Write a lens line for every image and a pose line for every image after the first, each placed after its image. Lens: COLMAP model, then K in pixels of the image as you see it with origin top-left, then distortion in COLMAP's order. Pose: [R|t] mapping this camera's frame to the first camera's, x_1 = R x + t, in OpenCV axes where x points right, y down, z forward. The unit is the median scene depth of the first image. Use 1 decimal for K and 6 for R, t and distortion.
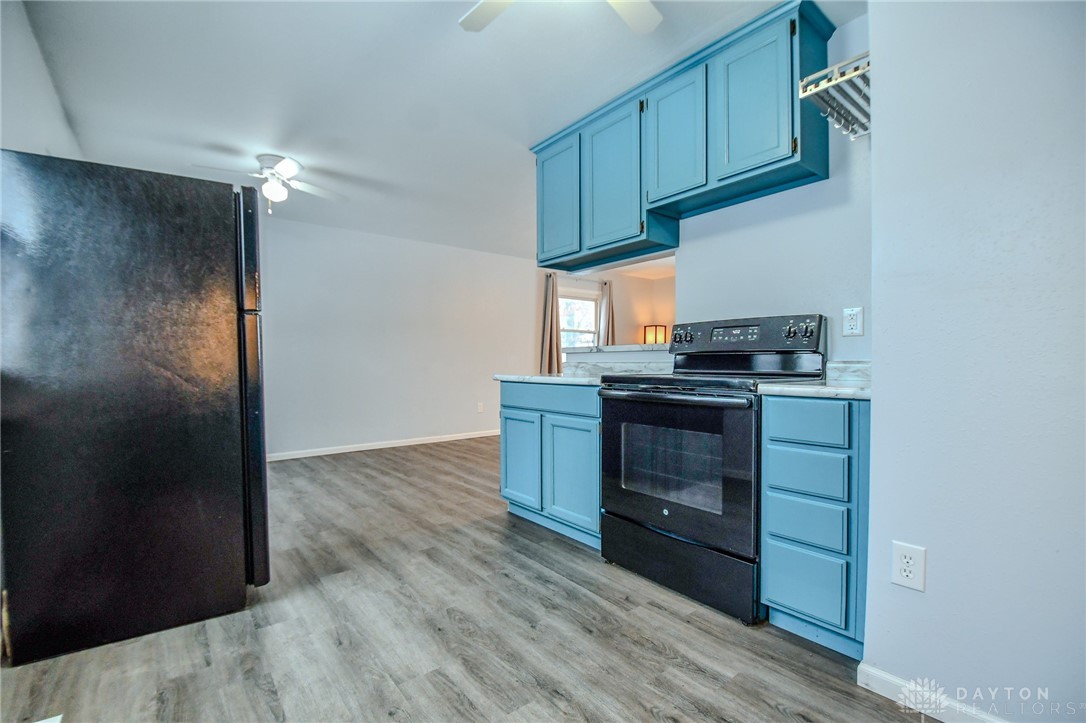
lens RADIAL K [[472.7, 0, 531.3], [0, 472.7, 368.7], [0, 0, 1]] dist [0.006882, -0.016145]
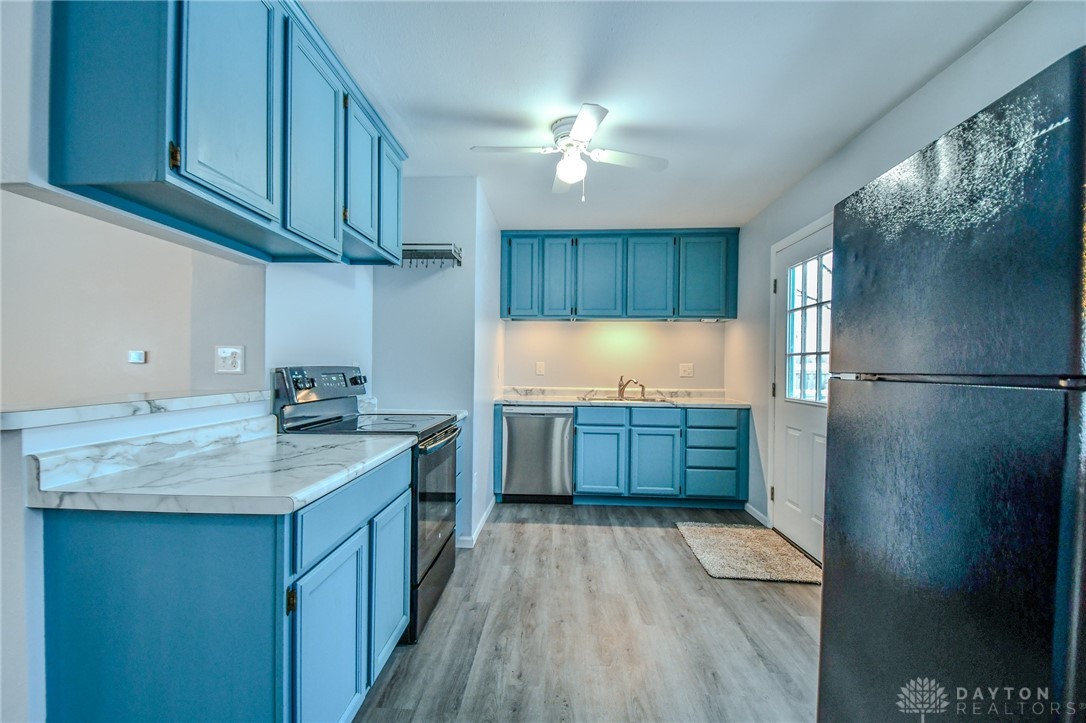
lens RADIAL K [[472.7, 0, 523.6], [0, 472.7, 368.8], [0, 0, 1]] dist [0.006882, -0.016145]
pose [[-0.742209, -0.008641, 0.670113, -0.514722], [0.001598, 0.999891, 0.014663, -0.102125], [-0.670167, 0.011954, -0.742114, 1.346177]]
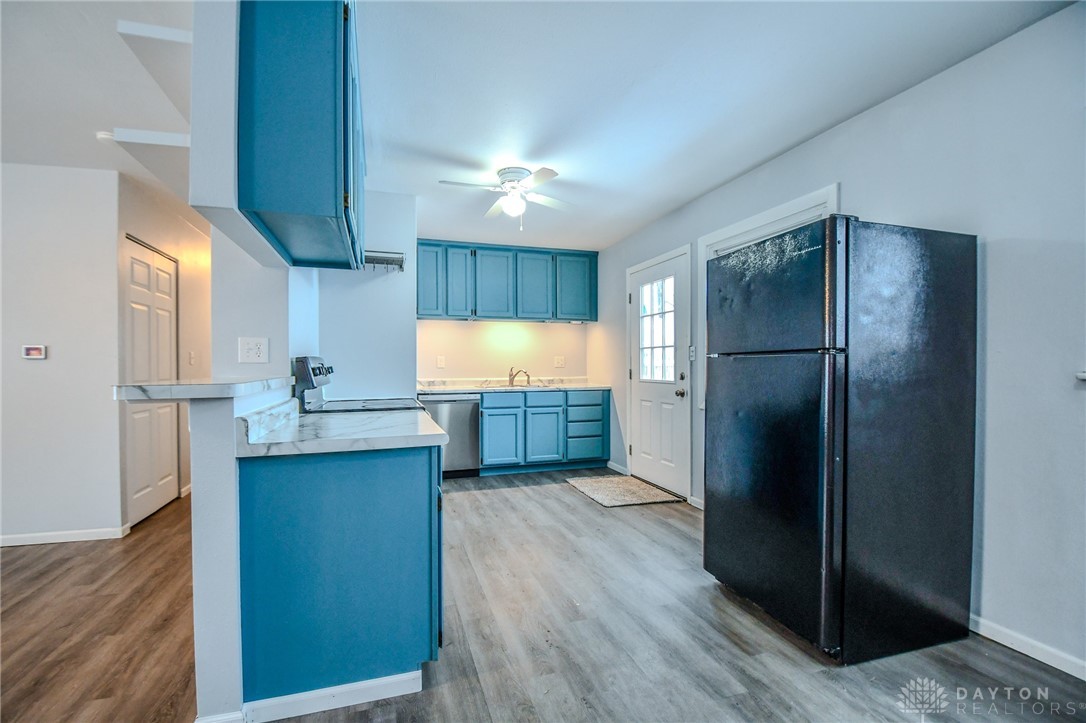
lens RADIAL K [[472.7, 0, 527.6], [0, 472.7, 368.2], [0, 0, 1]] dist [0.006882, -0.016145]
pose [[-0.935396, 0.005474, 0.353559, -0.418952], [0.012571, 0.999763, 0.017779, -0.082528], [-0.353378, 0.021075, -0.935243, 1.733029]]
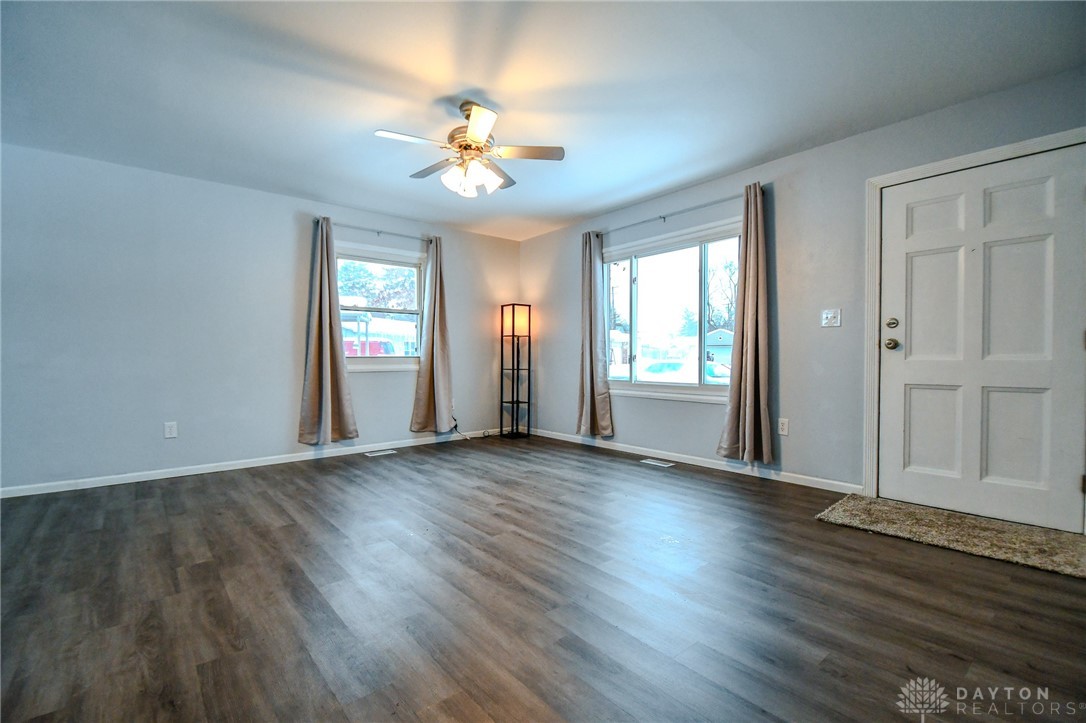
lens RADIAL K [[472.7, 0, 534.8], [0, 472.7, 374.1], [0, 0, 1]] dist [0.006882, -0.016145]
pose [[0.999173, -0.002743, 0.040562, 0.811237], [0.001930, 0.999797, 0.020075, -0.002867], [-0.040609, -0.019980, 0.998975, 0.884801]]
